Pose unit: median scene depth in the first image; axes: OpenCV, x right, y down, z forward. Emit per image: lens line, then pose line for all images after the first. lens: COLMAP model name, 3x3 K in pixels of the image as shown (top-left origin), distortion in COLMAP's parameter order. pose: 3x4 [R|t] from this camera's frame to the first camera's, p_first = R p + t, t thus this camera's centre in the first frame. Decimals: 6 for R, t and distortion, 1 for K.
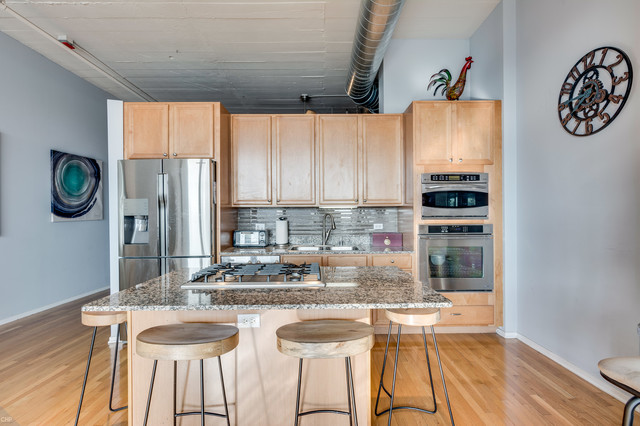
lens RADIAL K [[320.0, 0, 319.3], [0, 320.0, 213.0], [0, 0, 1]] dist [-0.000454, 0.001145]
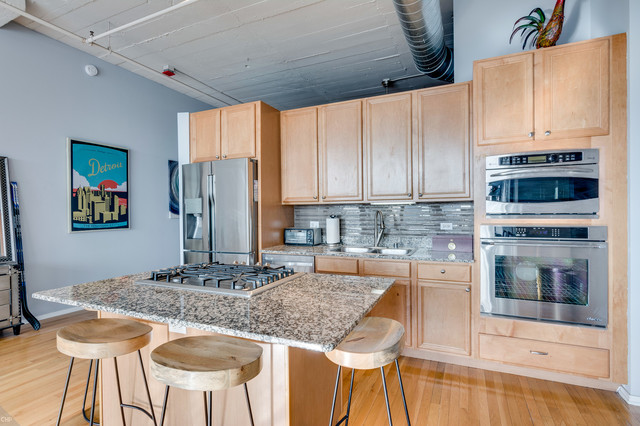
lens RADIAL K [[320.0, 0, 316.3], [0, 320.0, 213.2], [0, 0, 1]] dist [-0.000454, 0.001145]
pose [[0.908193, -0.001660, -0.418549, 0.256703], [0.006392, 0.999931, 0.009903, -0.001414], [0.418504, -0.011669, 0.908140, 0.146488]]
